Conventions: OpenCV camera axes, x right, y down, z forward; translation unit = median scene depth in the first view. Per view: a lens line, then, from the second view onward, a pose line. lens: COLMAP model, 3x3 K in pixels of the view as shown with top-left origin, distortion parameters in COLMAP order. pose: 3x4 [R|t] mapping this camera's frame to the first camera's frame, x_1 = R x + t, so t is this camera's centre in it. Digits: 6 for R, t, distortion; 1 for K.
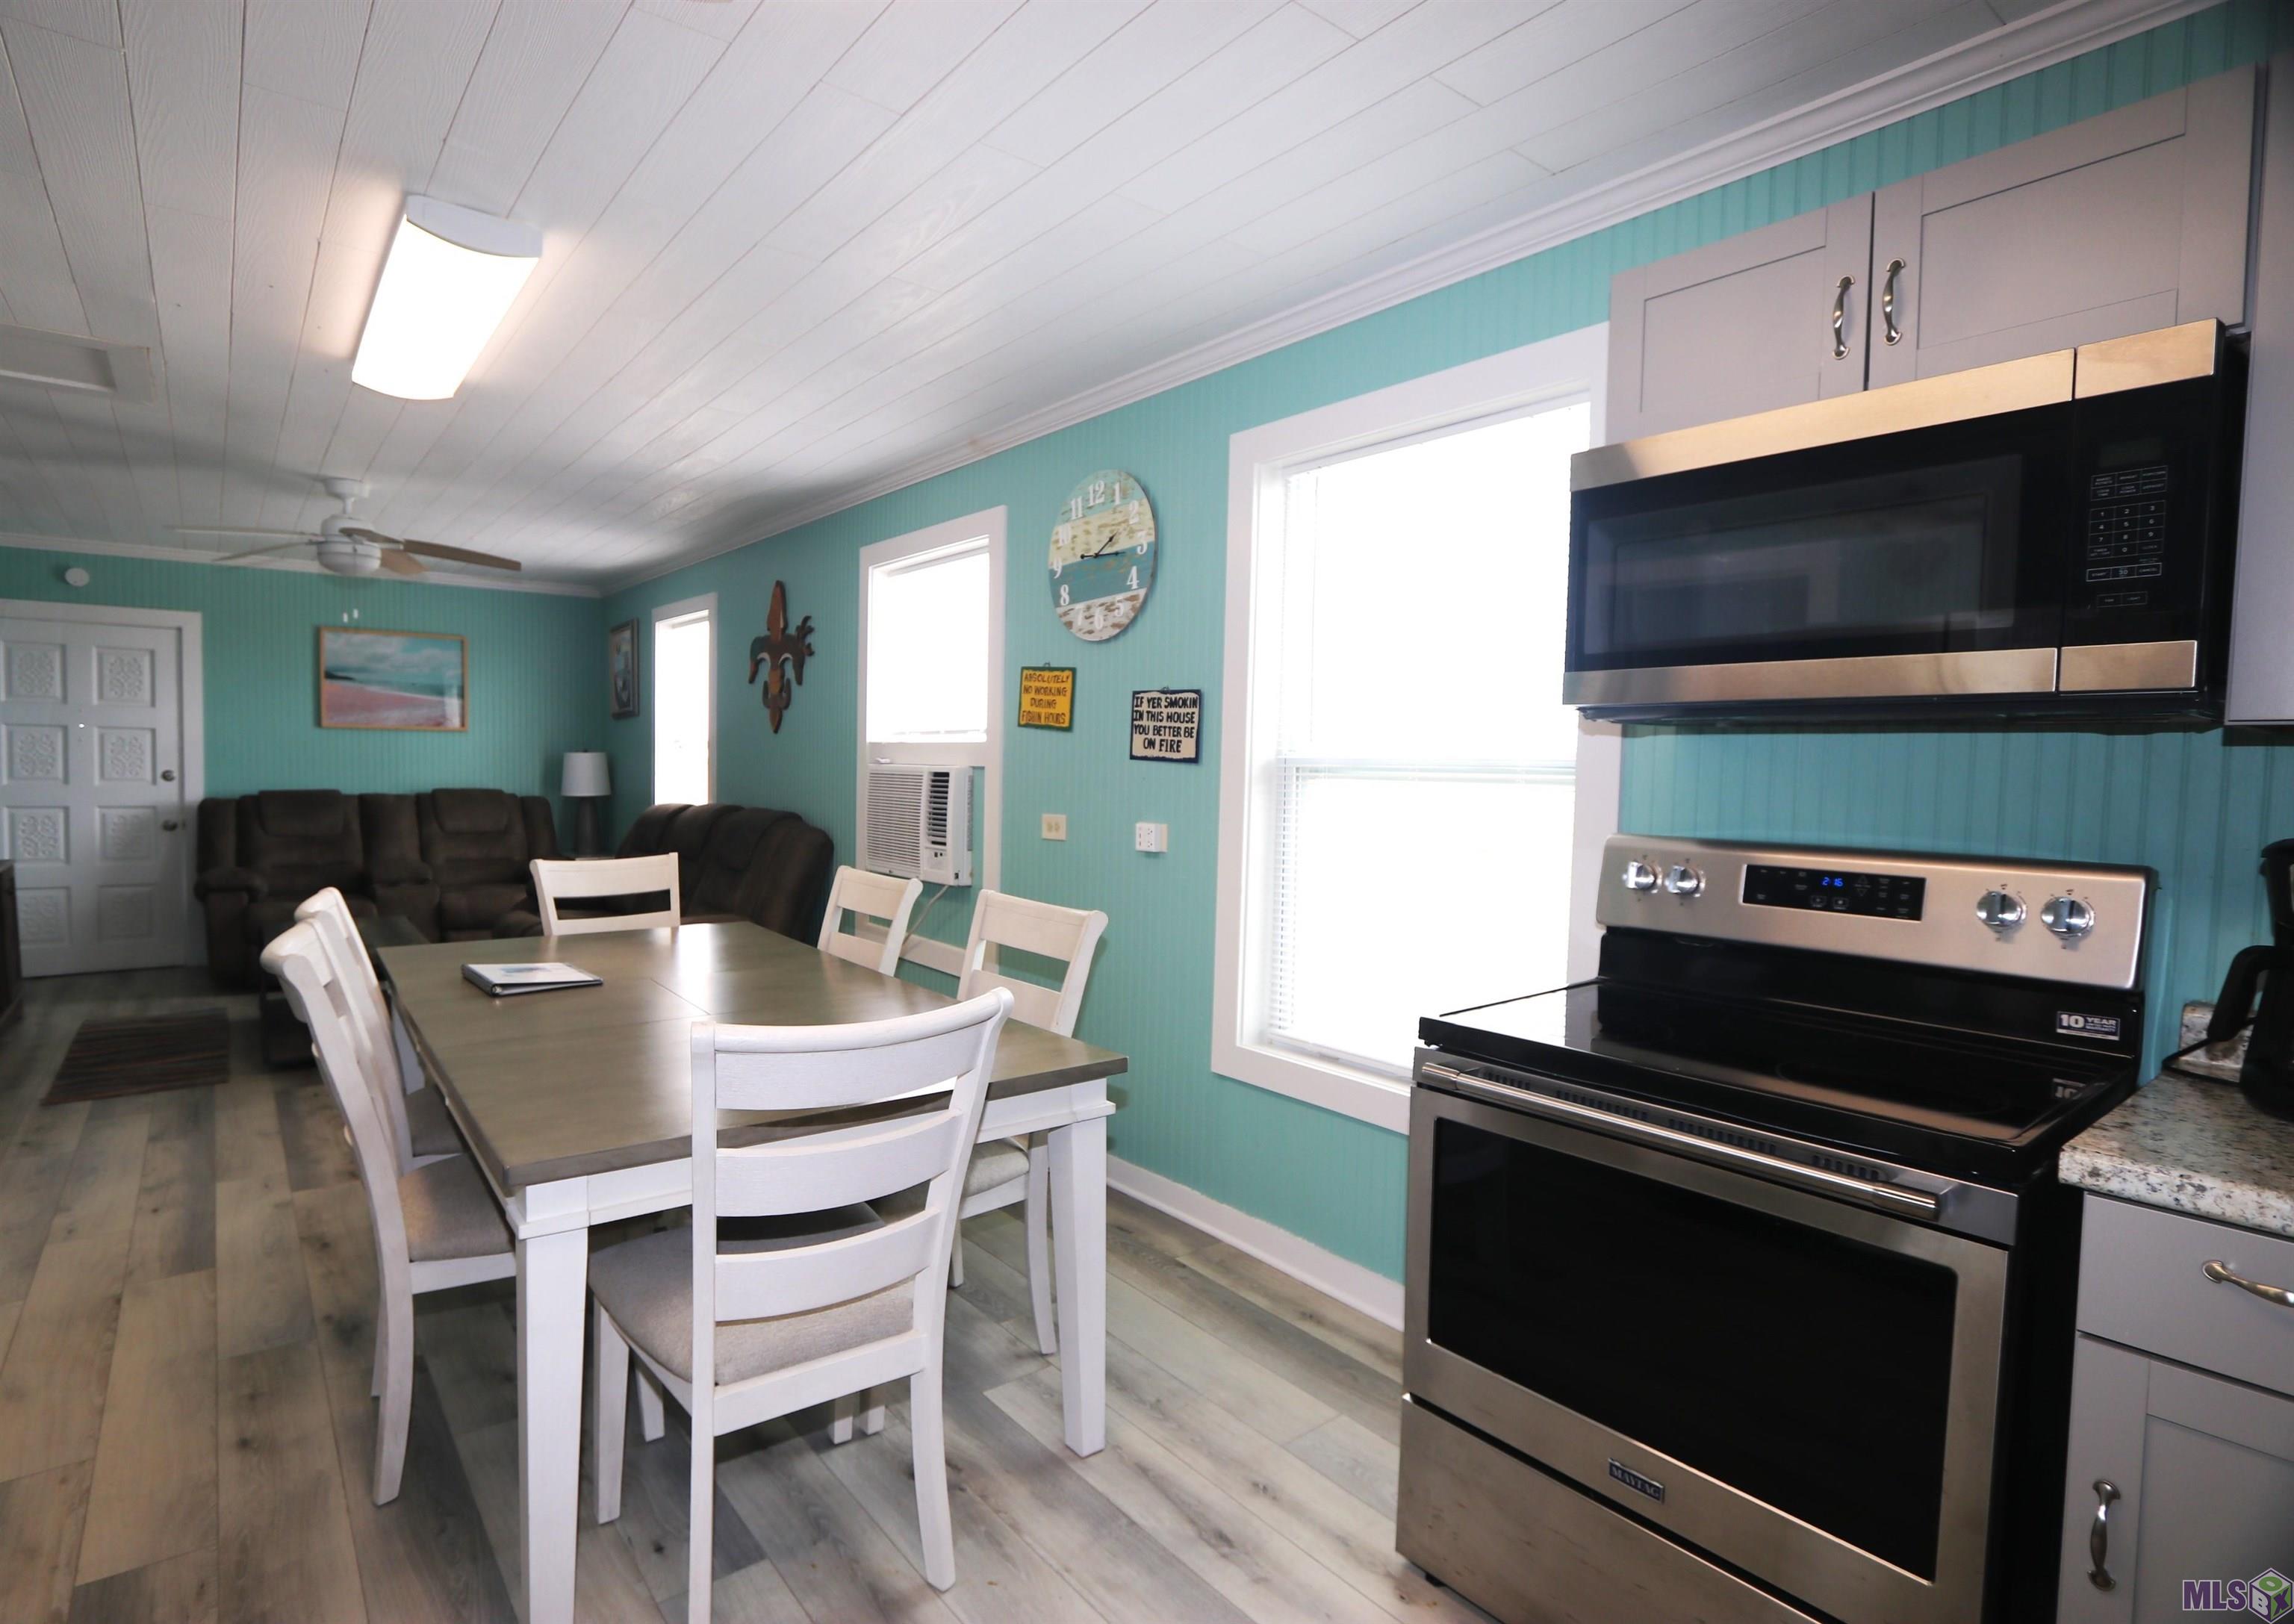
lens RADIAL K [[1132.0, 0, 1041.5], [0, 1132.0, 822.1], [0, 0, 1]] dist [-0.015371, -0.000430]
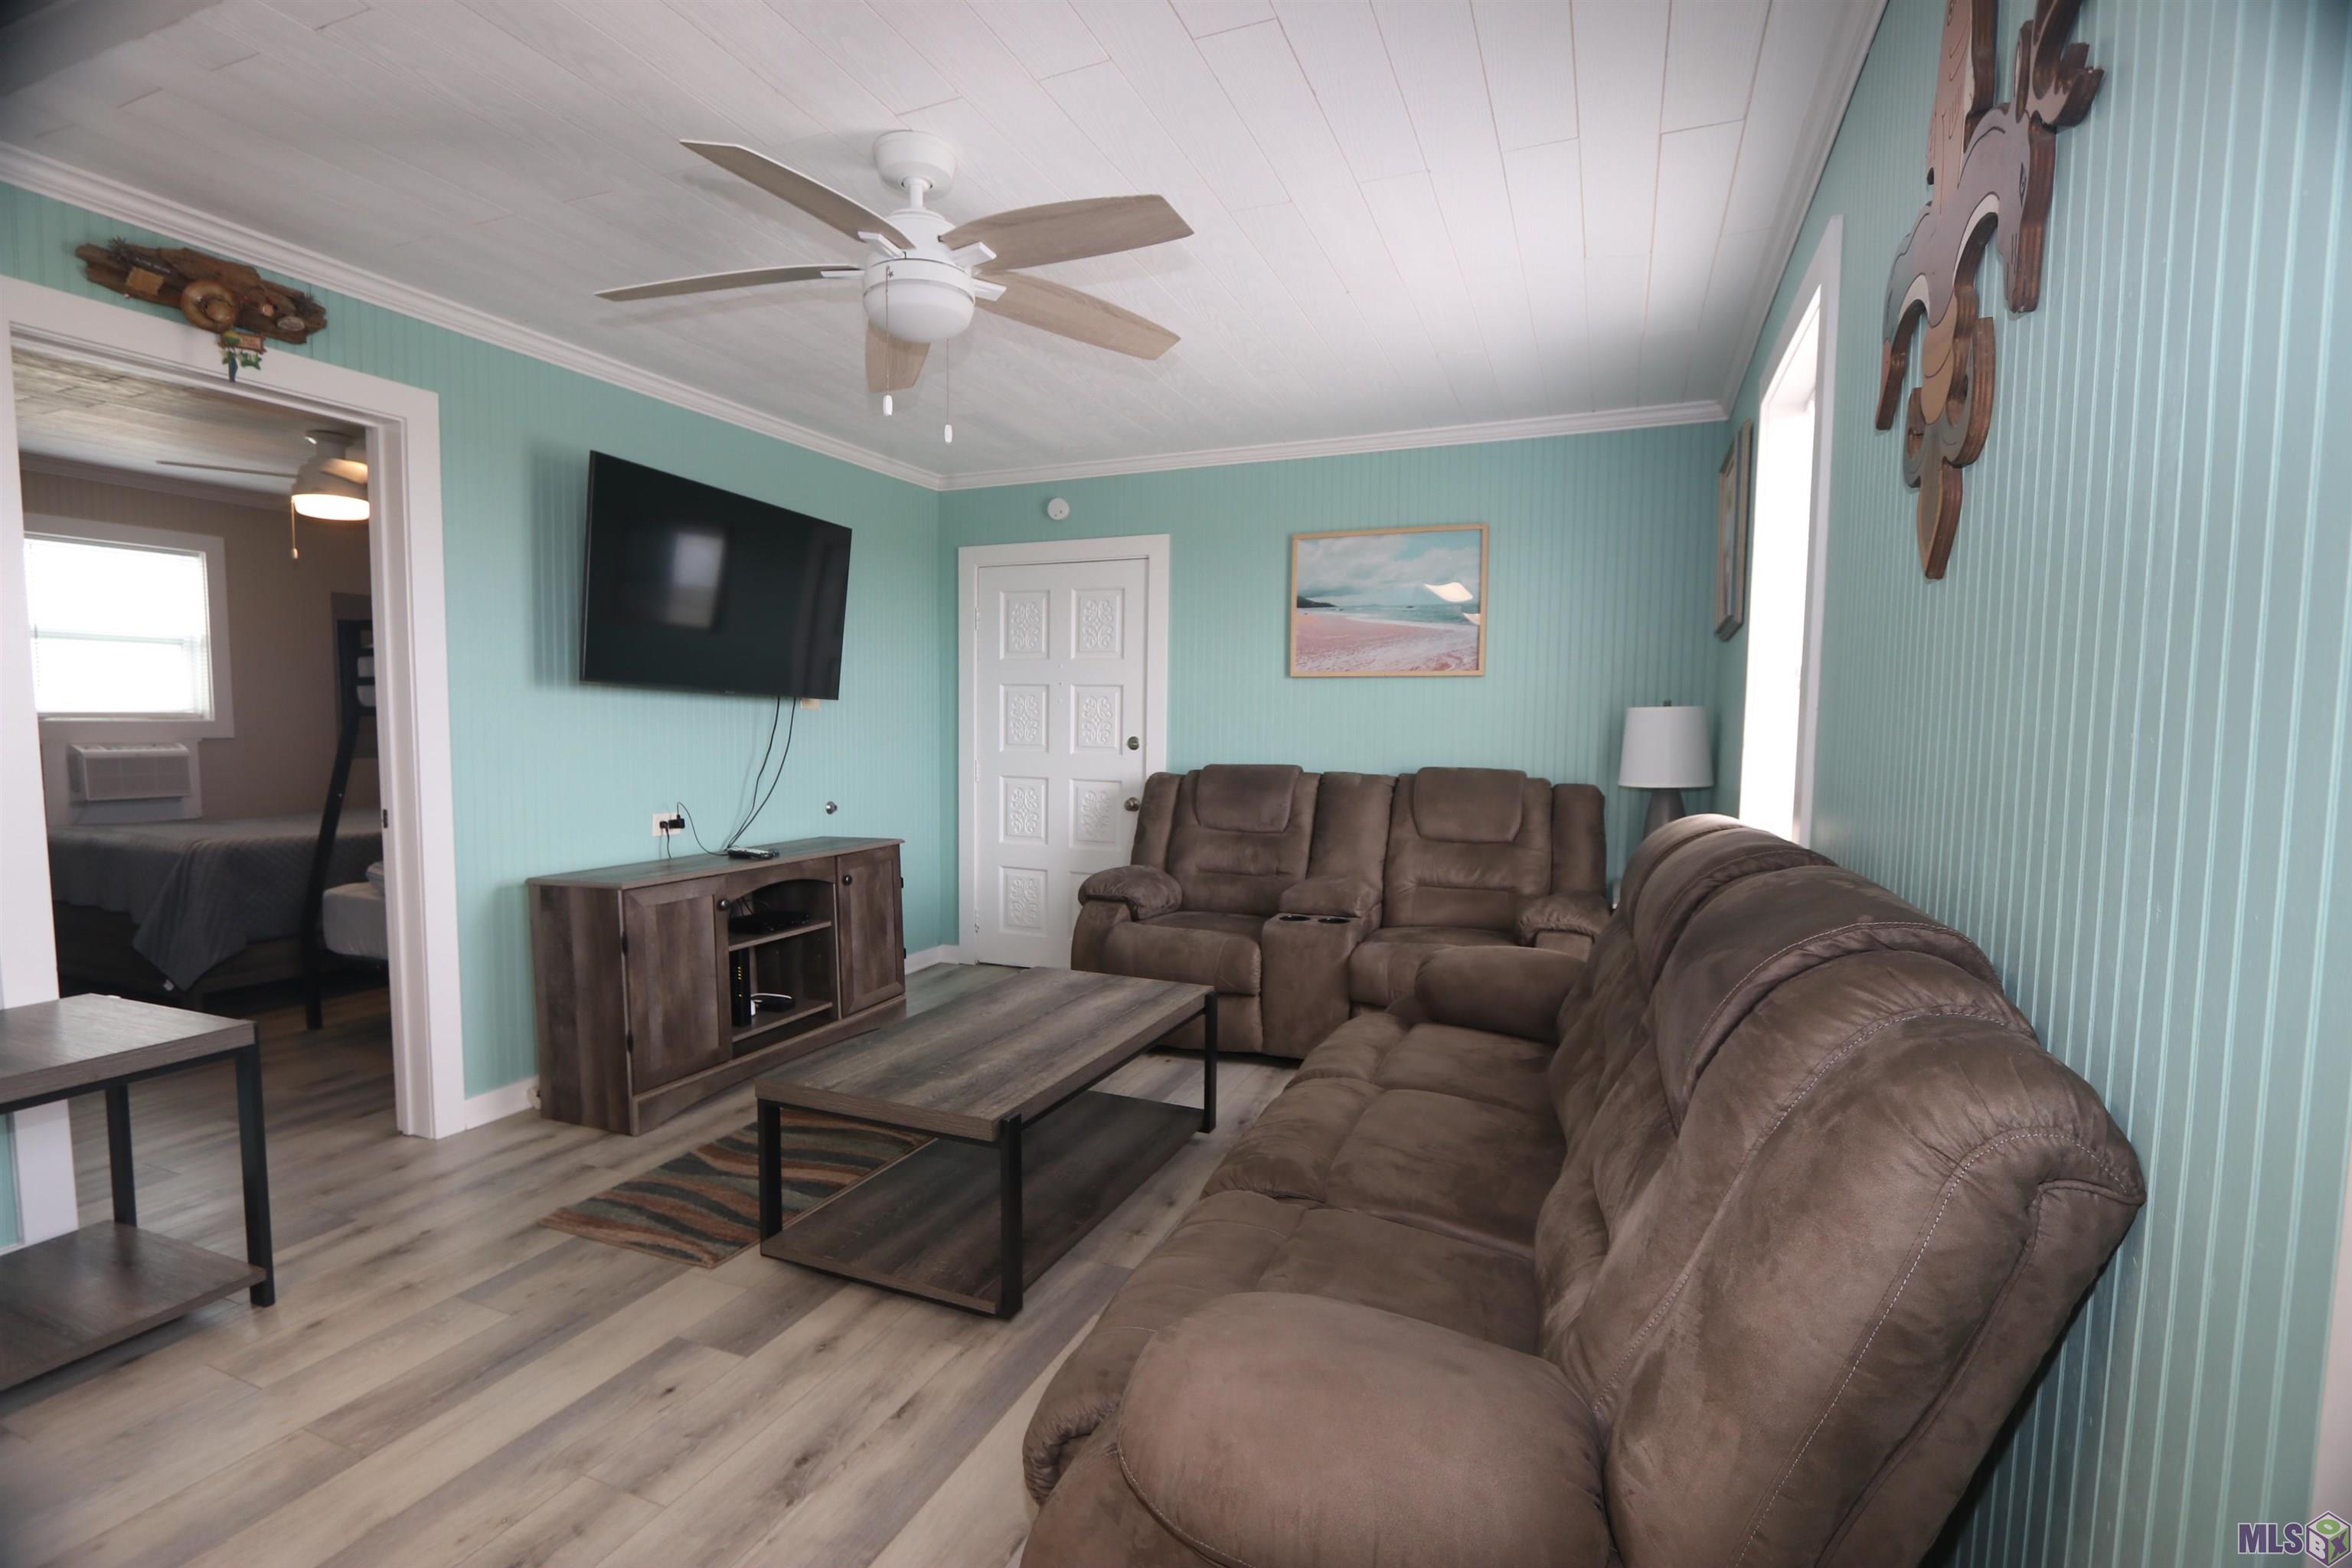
lens RADIAL K [[1073.7, 0, 1170.8], [0, 1073.7, 796.9], [0, 0, 1]] dist [-0.015759, -0.000038]
pose [[0.514273, 0.047055, -0.856335, -0.181895], [-0.046511, 0.998554, 0.026937, -0.044865], [0.856364, 0.025976, 0.515718, 1.130205]]
